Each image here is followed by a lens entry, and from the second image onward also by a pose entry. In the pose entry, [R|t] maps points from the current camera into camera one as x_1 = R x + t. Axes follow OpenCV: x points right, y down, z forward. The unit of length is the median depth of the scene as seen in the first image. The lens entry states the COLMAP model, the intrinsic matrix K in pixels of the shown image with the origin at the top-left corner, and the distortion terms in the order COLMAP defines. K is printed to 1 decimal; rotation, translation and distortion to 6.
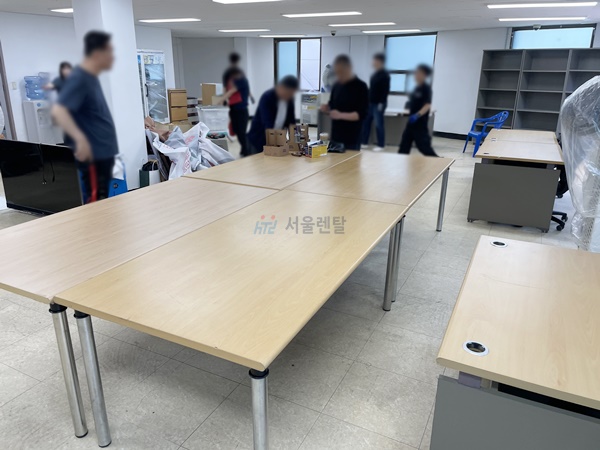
lens RADIAL K [[457.3, 0, 300.0], [0, 457.3, 225.0], [0, 0, 1]] dist [0.099869, -0.138132]
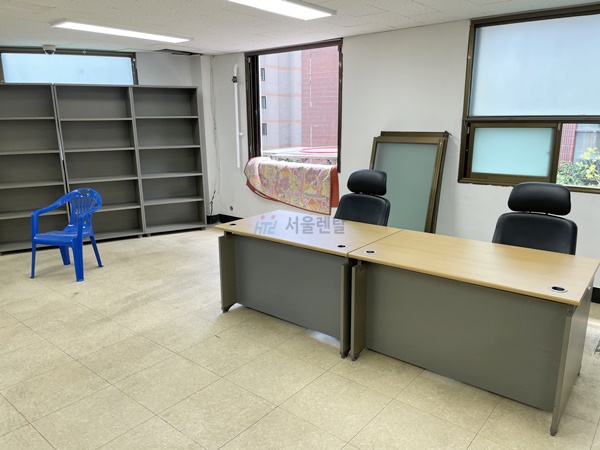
lens RADIAL K [[457.3, 0, 300.0], [0, 457.3, 225.0], [0, 0, 1]] dist [0.099869, -0.138132]
pose [[0.238300, -0.239832, 0.941113, -0.031962], [0.326303, 0.932470, 0.155006, -0.155441], [-0.914735, 0.270150, 0.300466, 0.455430]]
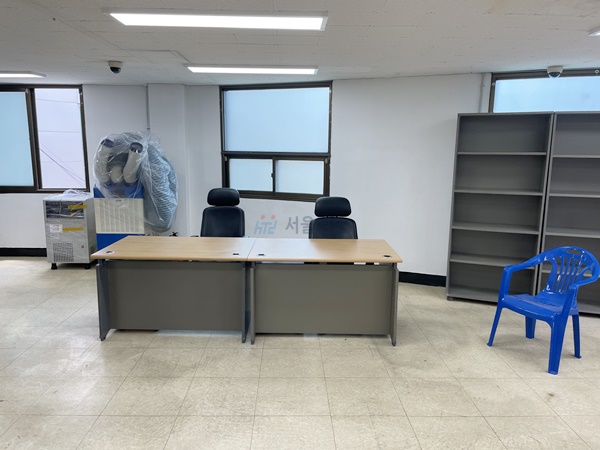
lens RADIAL K [[457.3, 0, 300.0], [0, 457.3, 225.0], [0, 0, 1]] dist [0.099869, -0.138132]
pose [[0.887798, -0.080223, 0.453188, 0.018446], [0.148769, 0.981850, -0.117633, -0.191355], [-0.435526, 0.171854, 0.883619, 0.553320]]
